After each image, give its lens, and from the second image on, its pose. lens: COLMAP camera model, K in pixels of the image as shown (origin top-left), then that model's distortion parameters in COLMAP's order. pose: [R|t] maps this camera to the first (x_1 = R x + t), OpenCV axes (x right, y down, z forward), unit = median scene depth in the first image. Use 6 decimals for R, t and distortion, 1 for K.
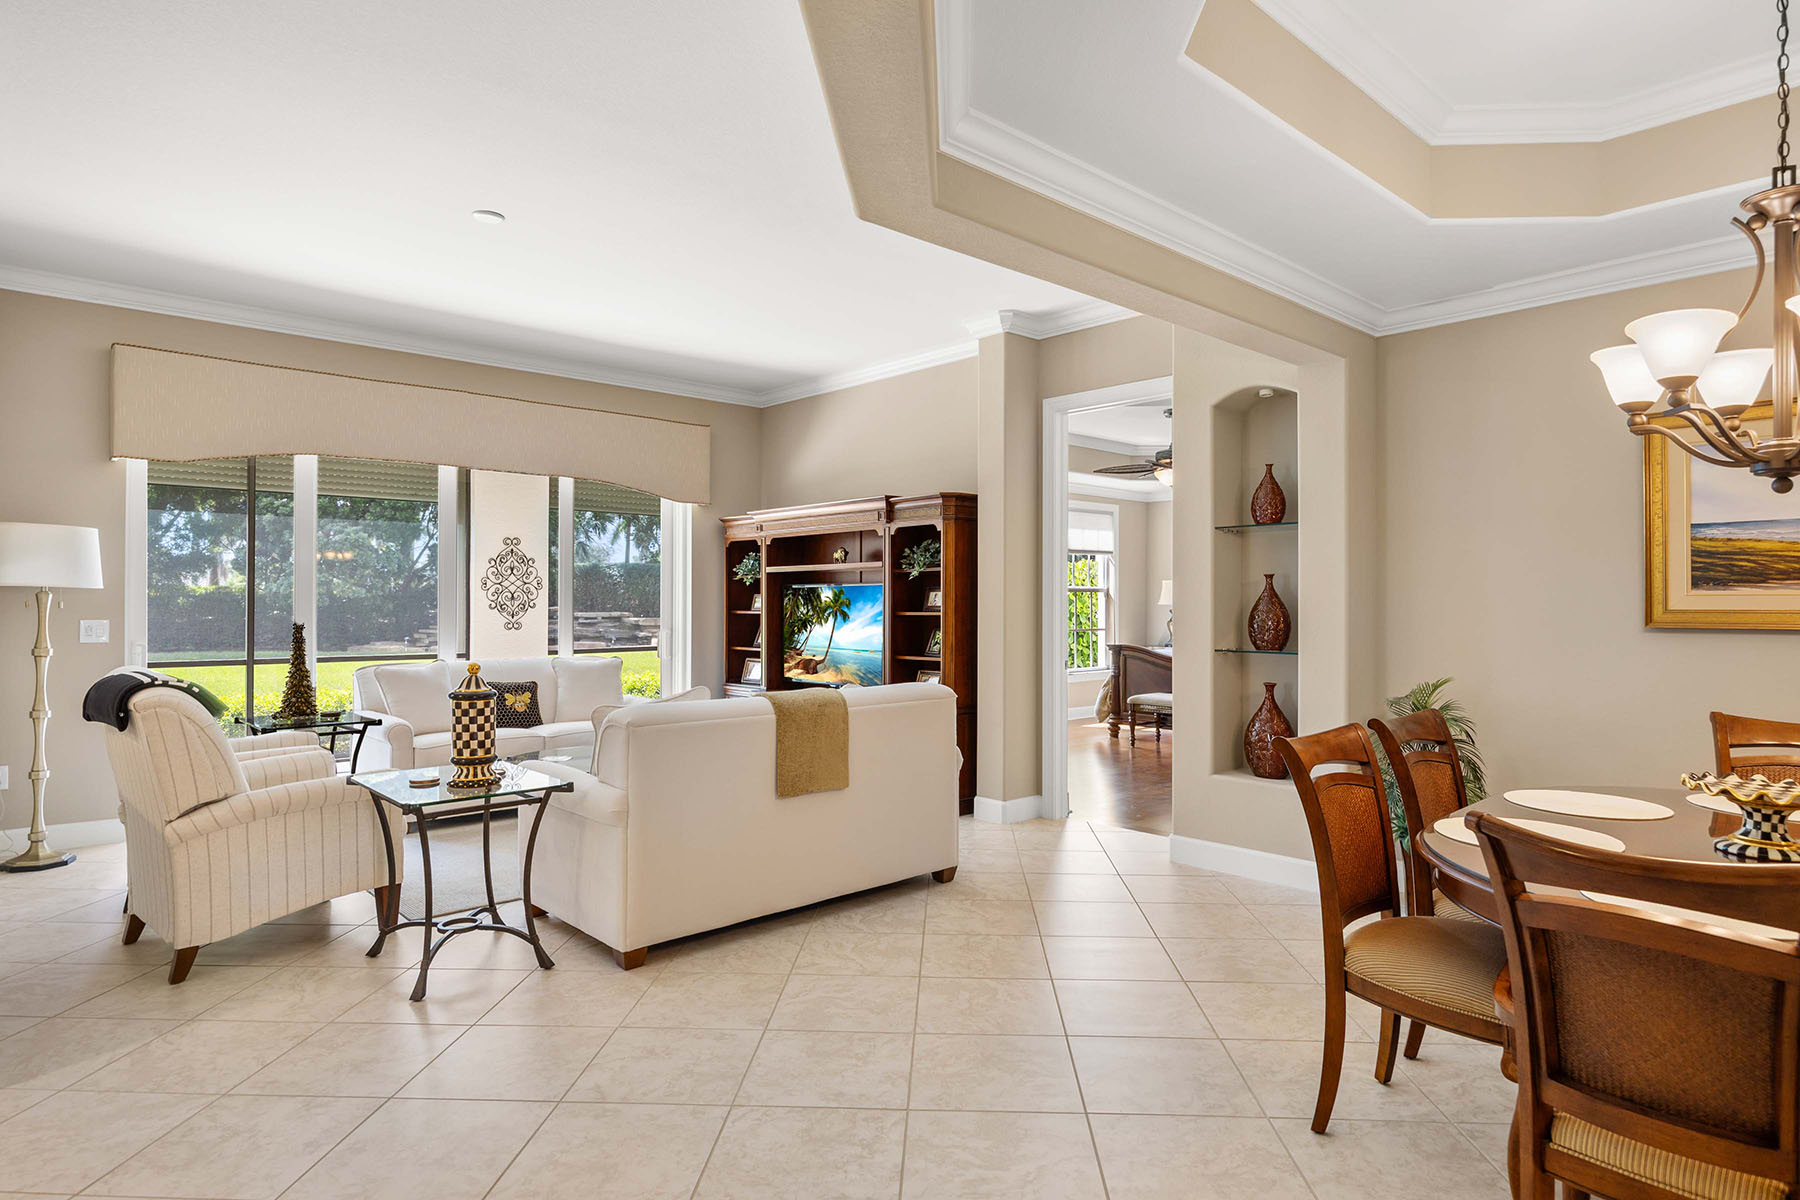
lens RADIAL K [[964.6, 0, 900.0], [0, 964.6, 600.0], [0, 0, 1]] dist [-0.001559, -0.000288]
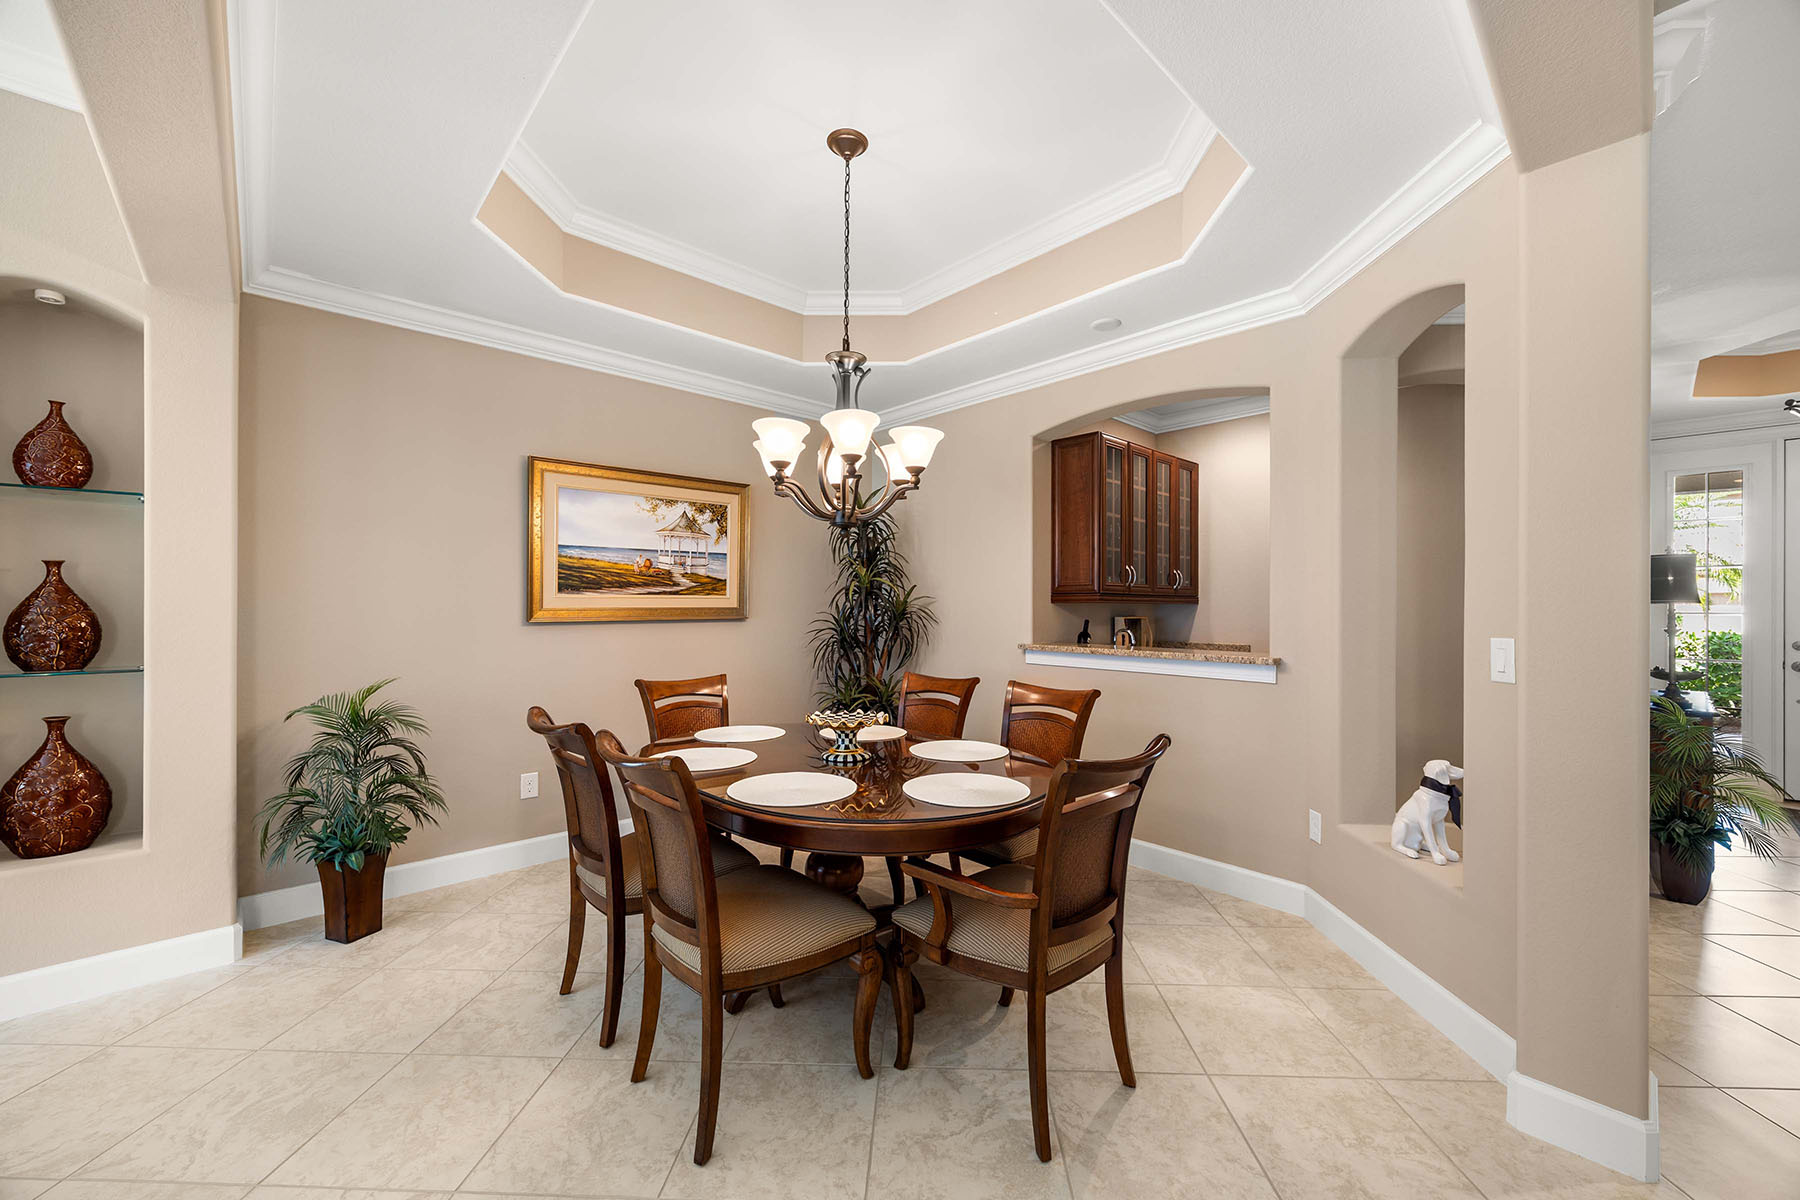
lens RADIAL K [[695.9, 0, 900.0], [0, 695.9, 600.0], [0, 0, 1]] dist [0.000341, 0.000117]
pose [[-0.025505, 0.001268, 0.999674, -0.175973], [-0.009769, 0.999951, -0.001518, -0.004396], [-0.999627, -0.009805, -0.025491, 0.547997]]
